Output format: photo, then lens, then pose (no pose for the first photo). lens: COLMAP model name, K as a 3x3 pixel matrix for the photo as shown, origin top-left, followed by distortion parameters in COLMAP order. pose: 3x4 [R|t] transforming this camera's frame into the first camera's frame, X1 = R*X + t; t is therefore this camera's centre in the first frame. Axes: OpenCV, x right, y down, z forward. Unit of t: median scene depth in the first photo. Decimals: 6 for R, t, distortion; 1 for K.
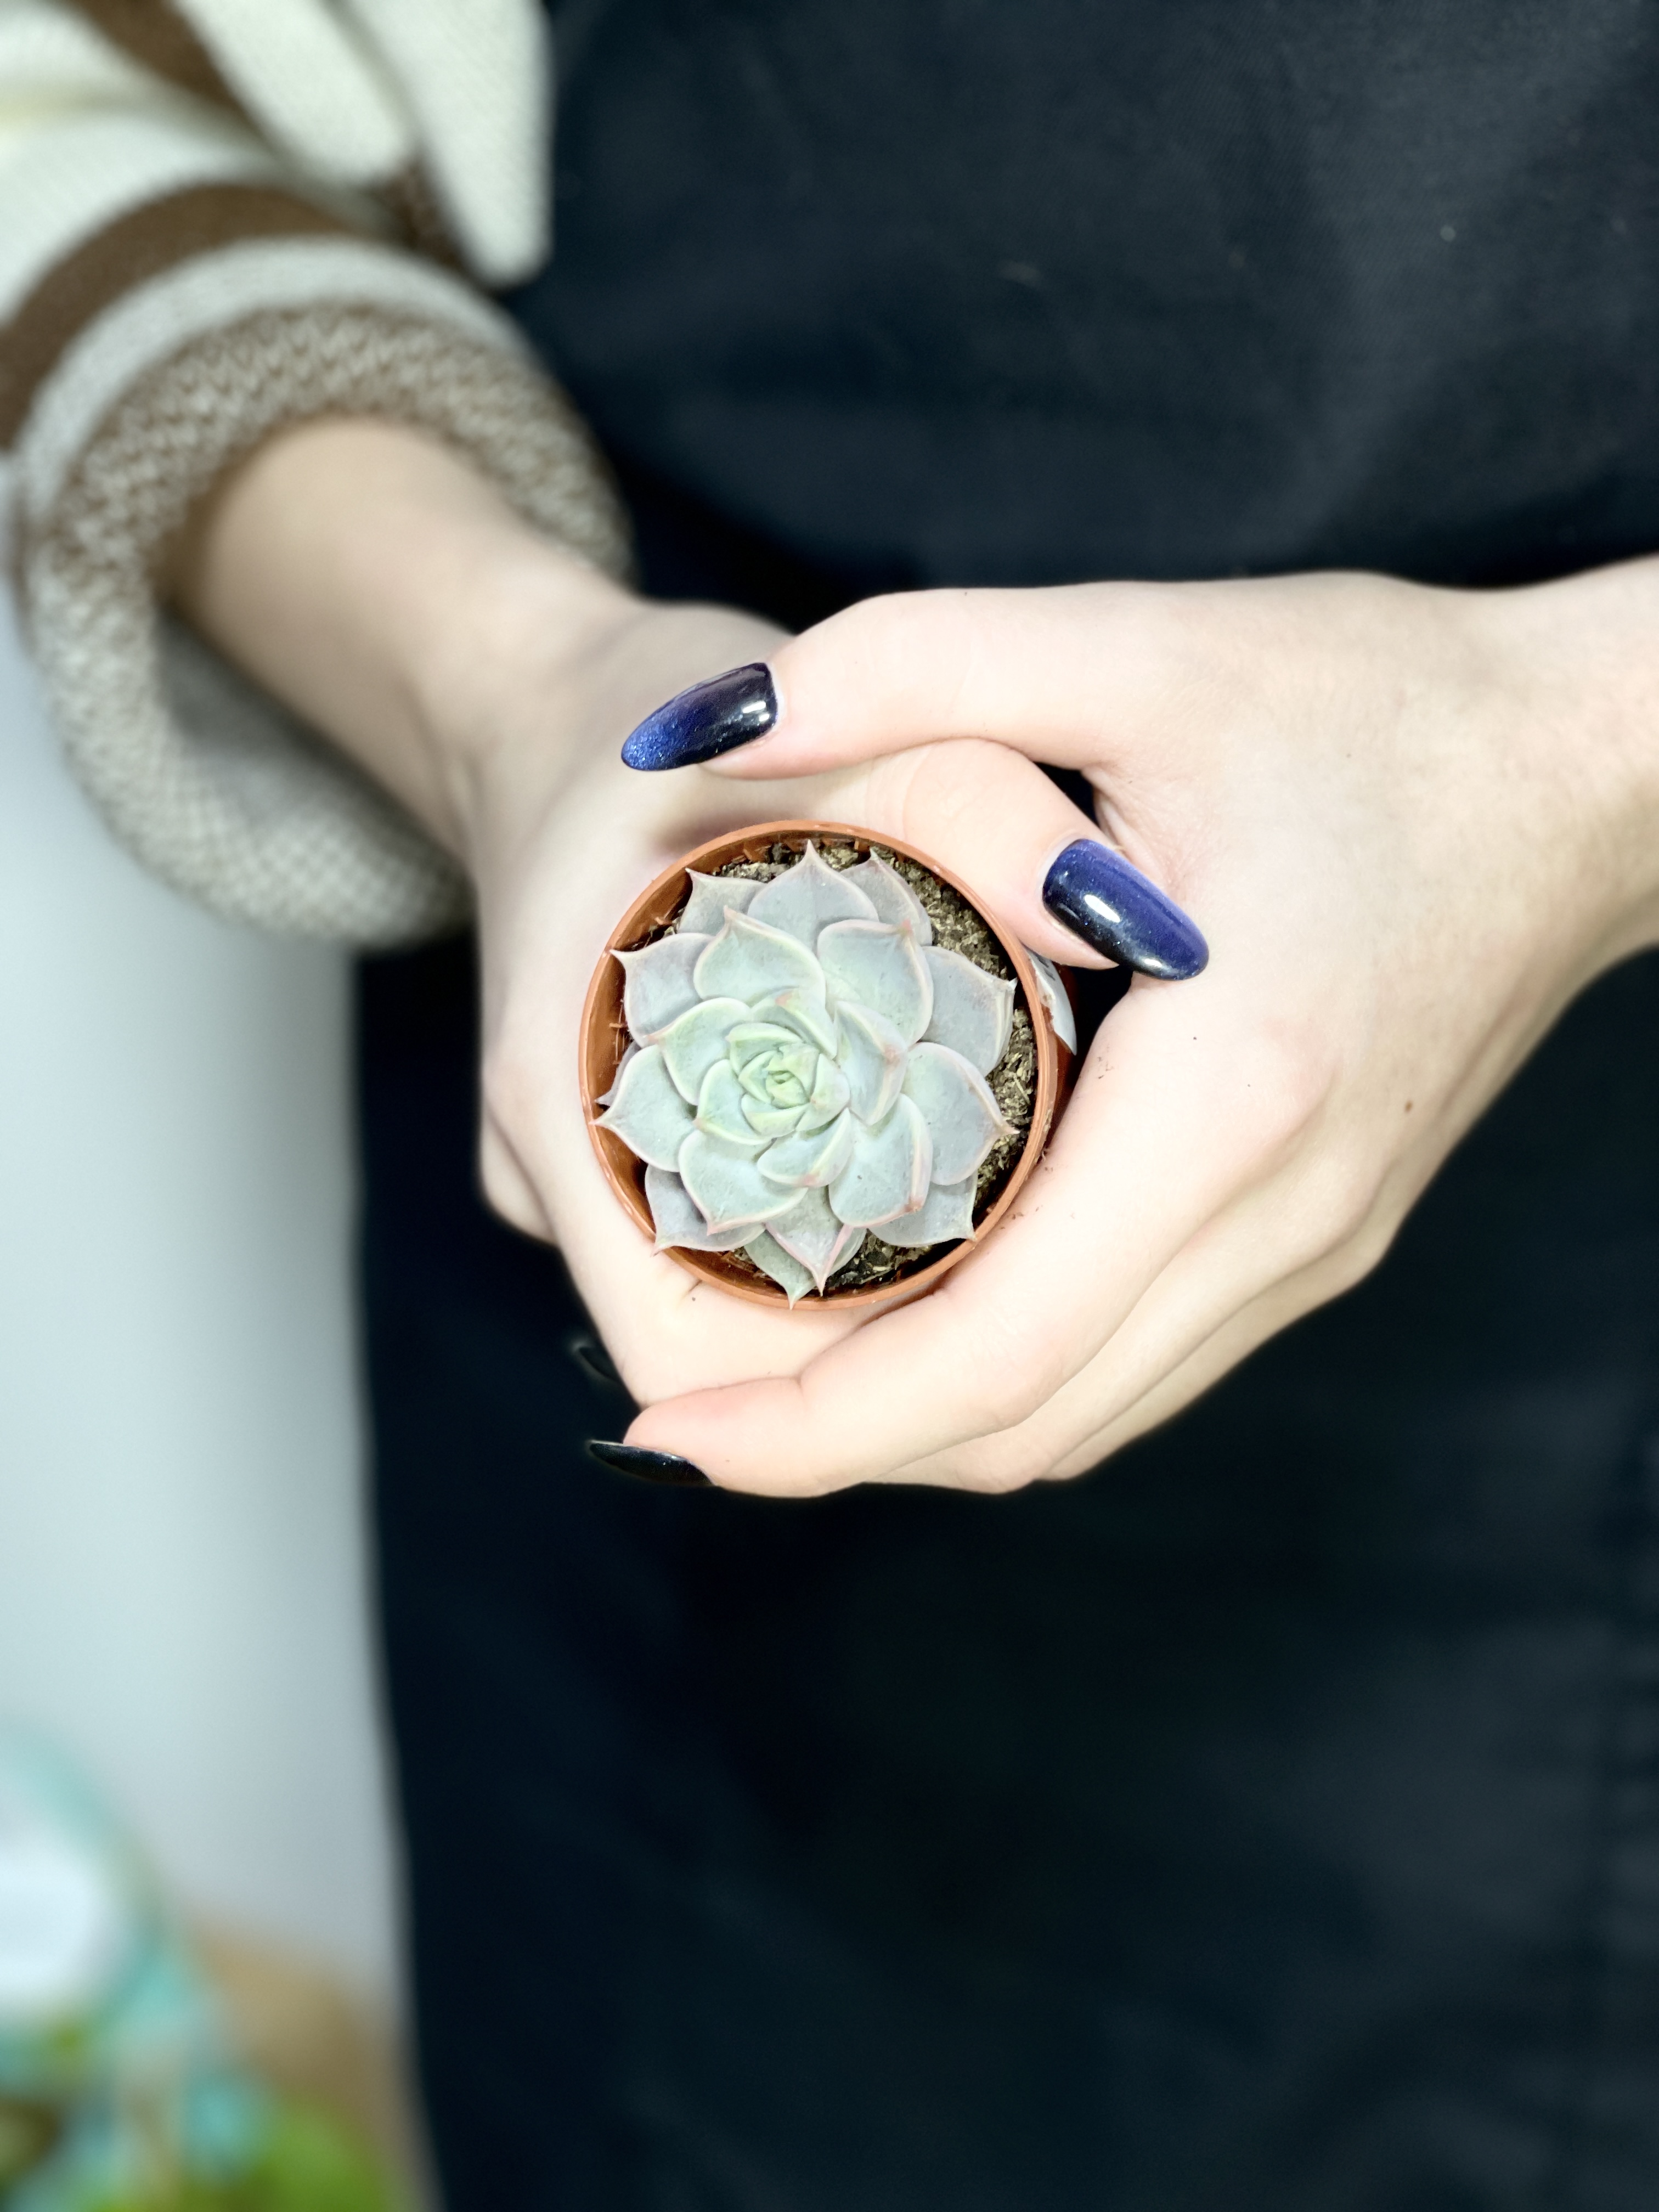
lens RADIAL K [[3976.4, 0, 808.8], [0, 3976.4, 1115.0], [0, 0, 1]] dist [0.329105, 0.000000]
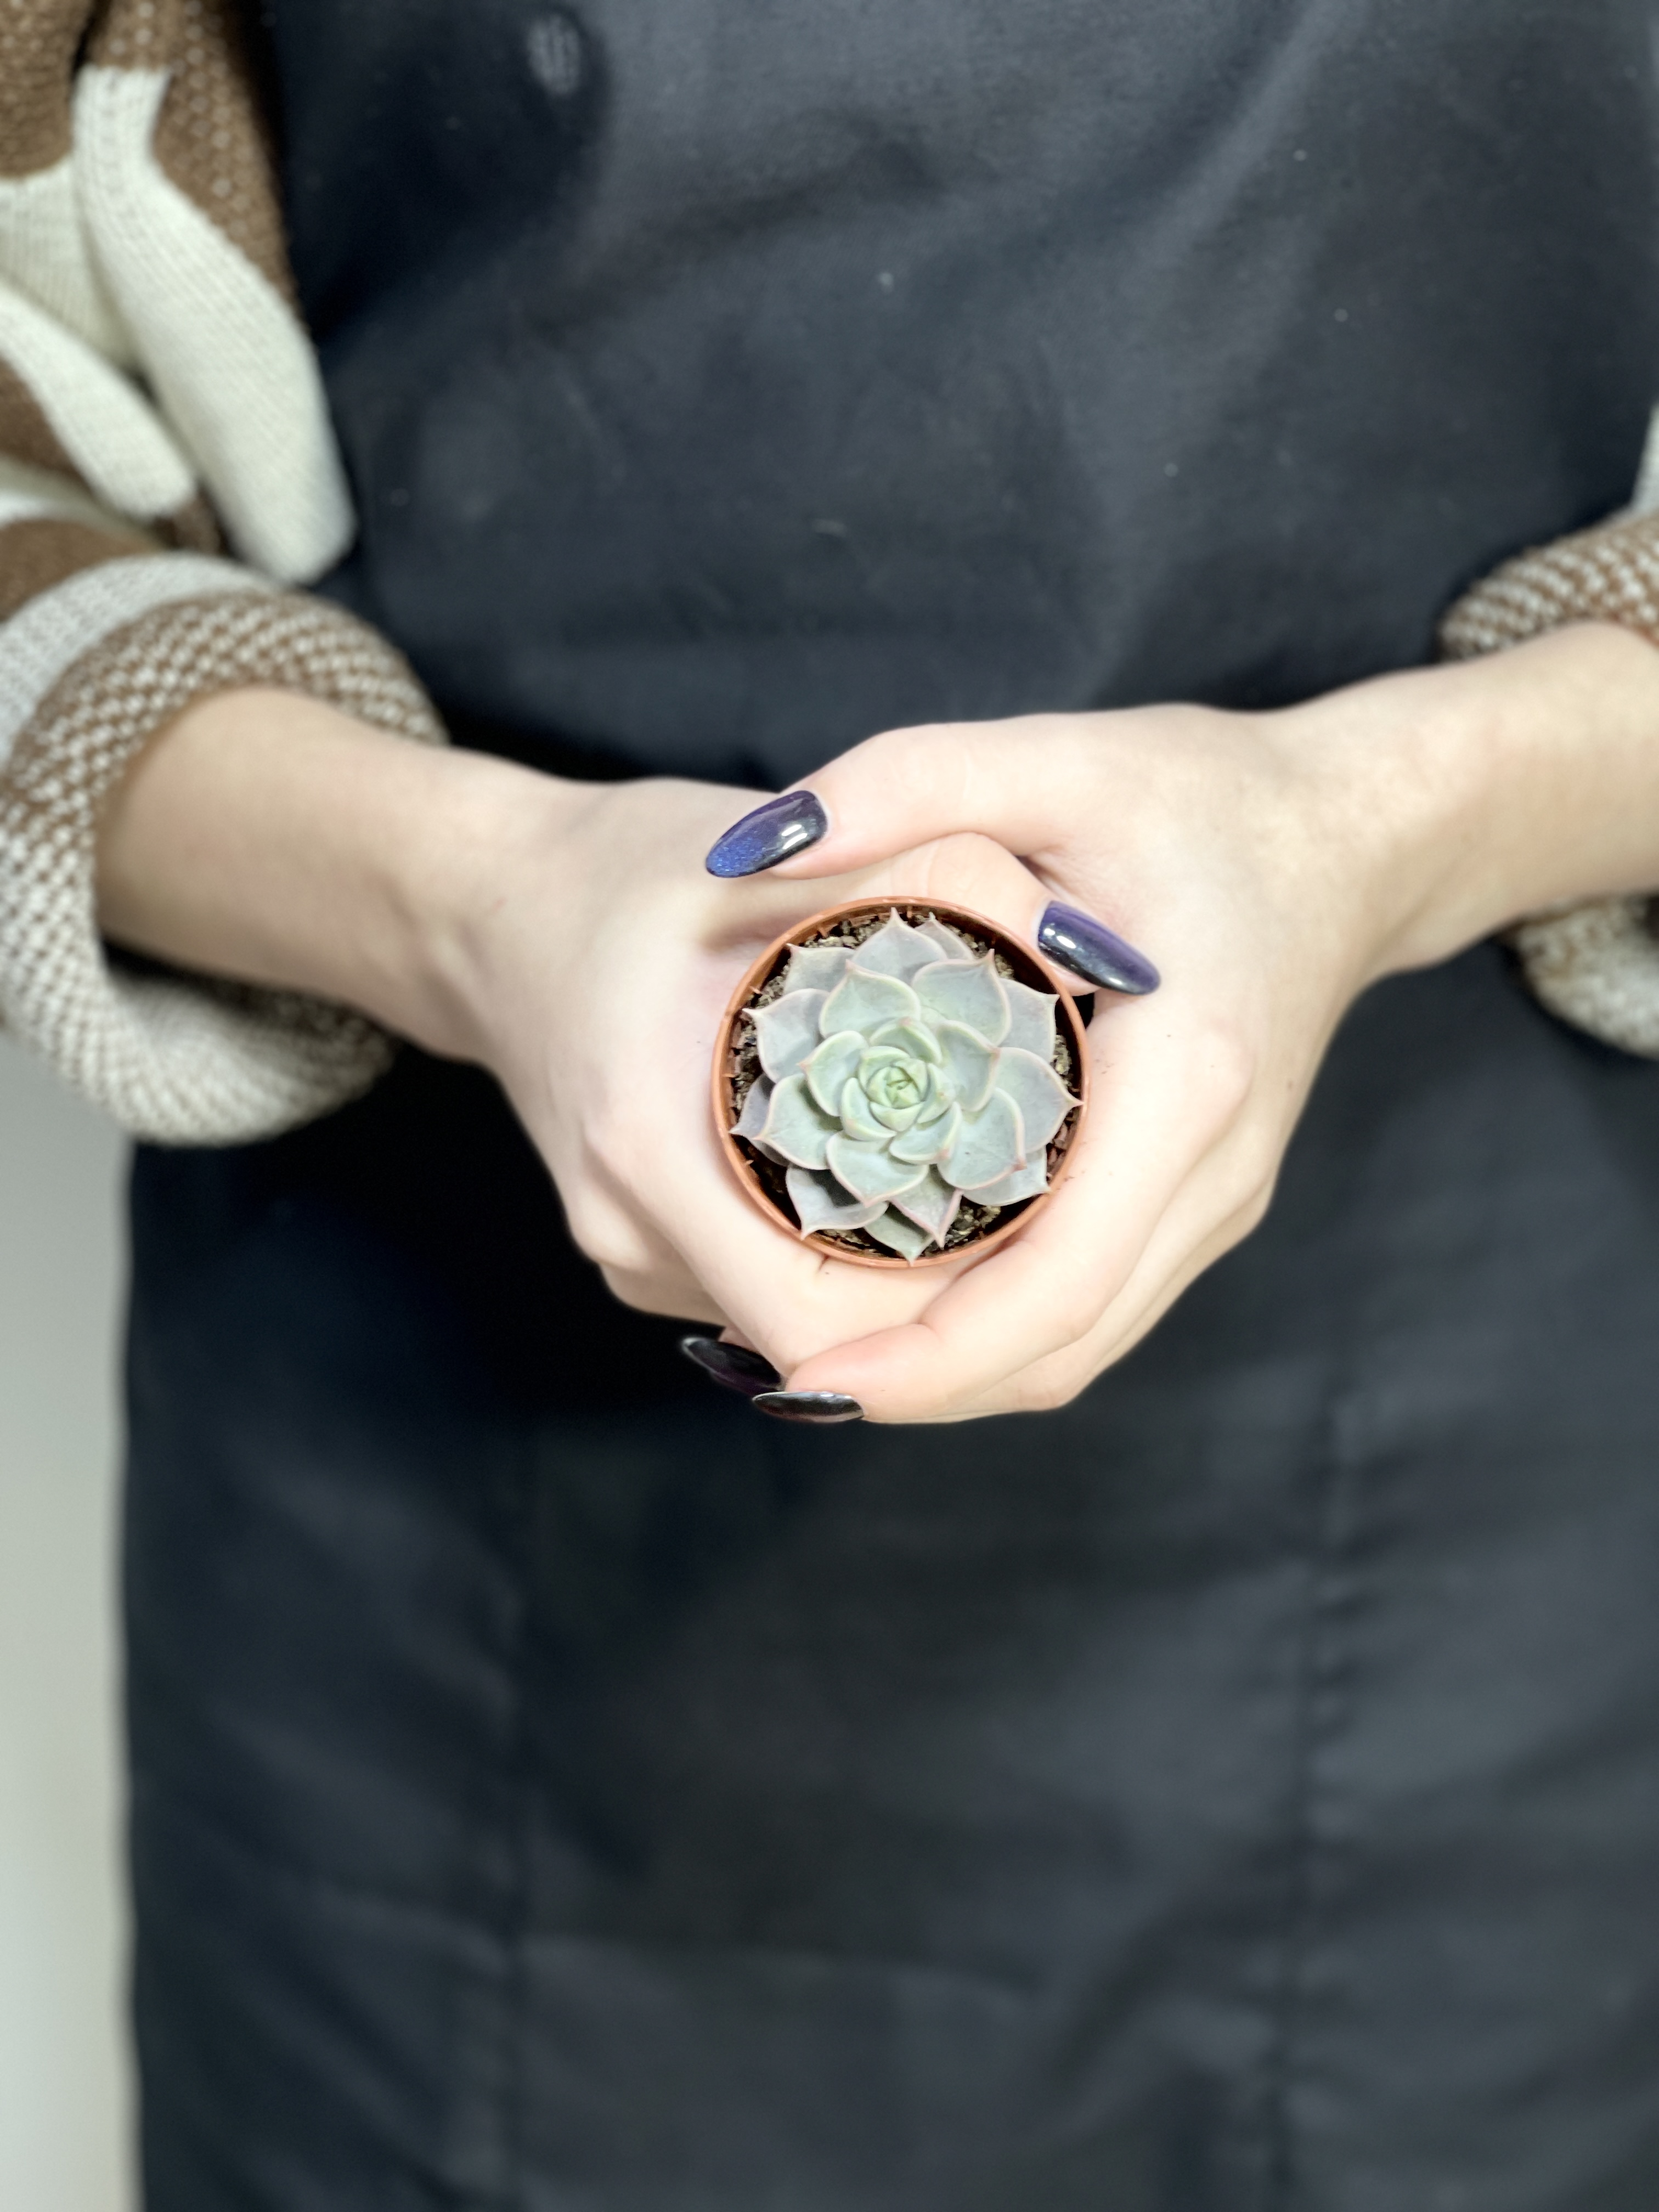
lens RADIAL K [[3976.4, 0, 845.3], [0, 3976.4, 1096.9], [0, 0, 1]] dist [0.329105, 0.000000]
pose [[0.952406, -0.098030, 0.288640, -0.375502], [0.130910, 0.986651, -0.096858, 0.111143], [-0.275292, 0.130034, 0.952526, -0.229322]]
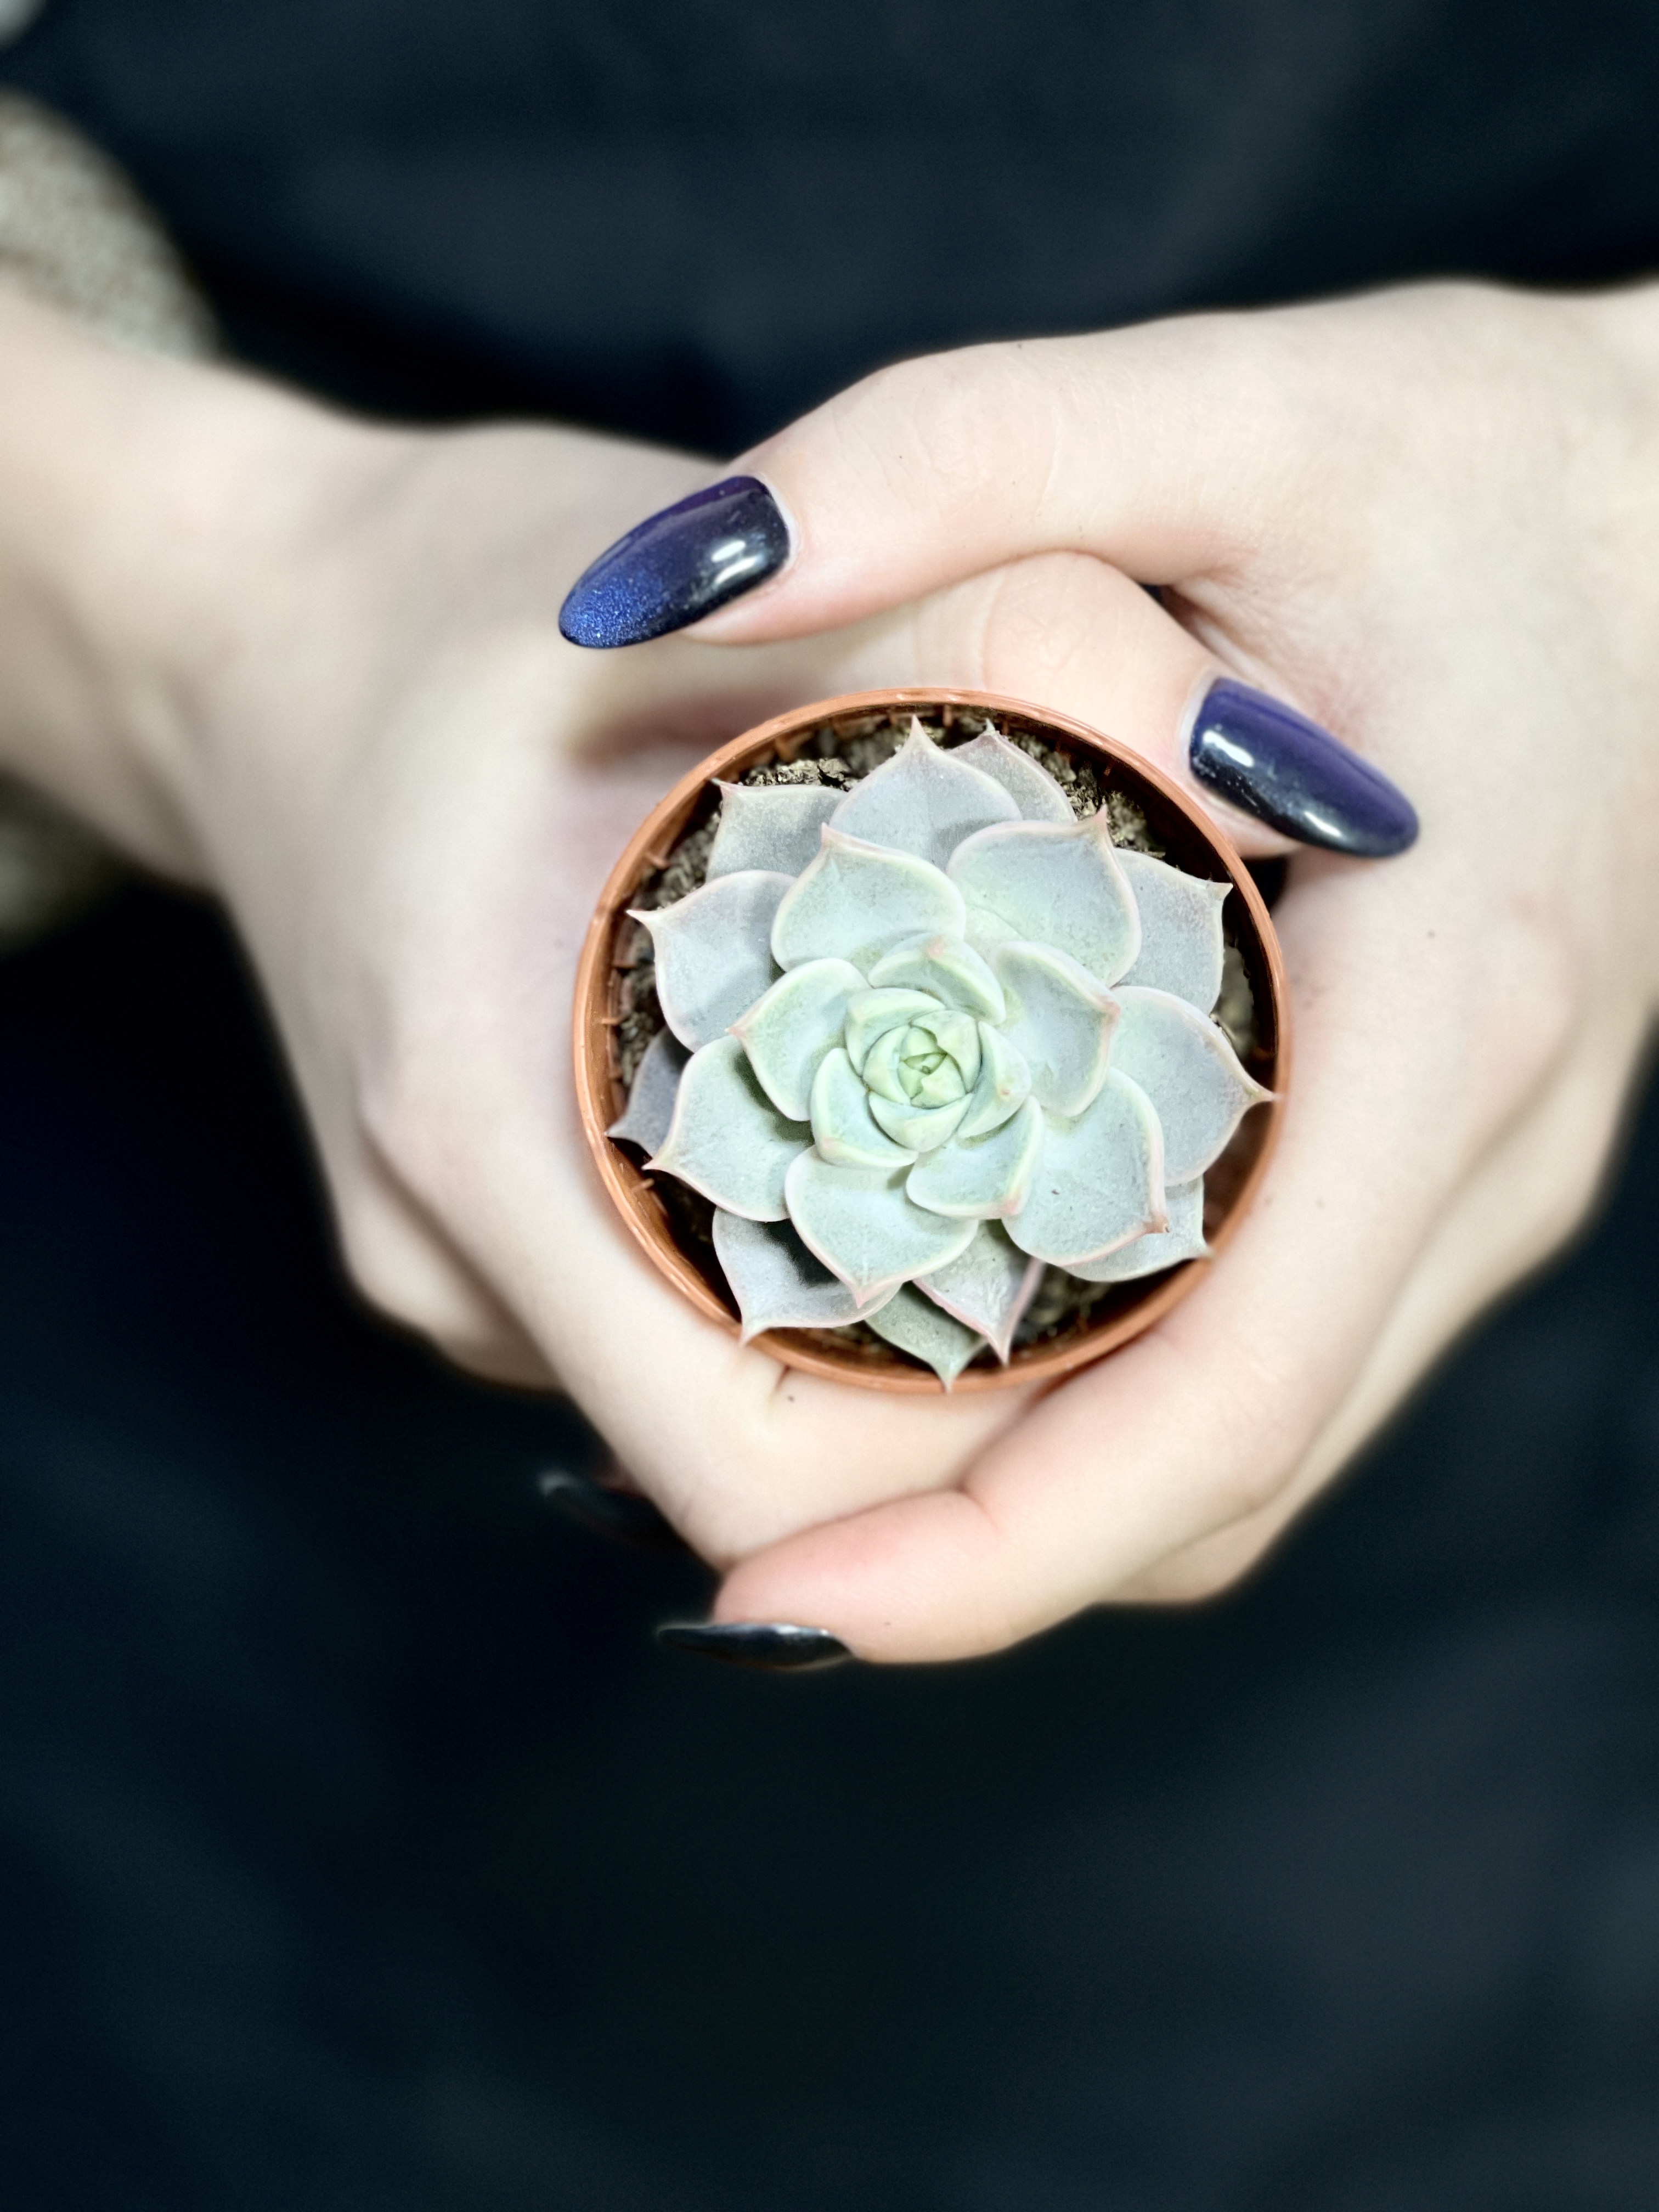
lens RADIAL K [[3976.4, 0, 830.5], [0, 3976.4, 1113.4], [0, 0, 1]] dist [0.329105, 0.000000]
pose [[0.958755, -0.133971, 0.250682, -0.181970], [0.130313, 0.990981, 0.031216, -0.022702], [-0.252603, 0.002739, 0.967566, 0.316634]]
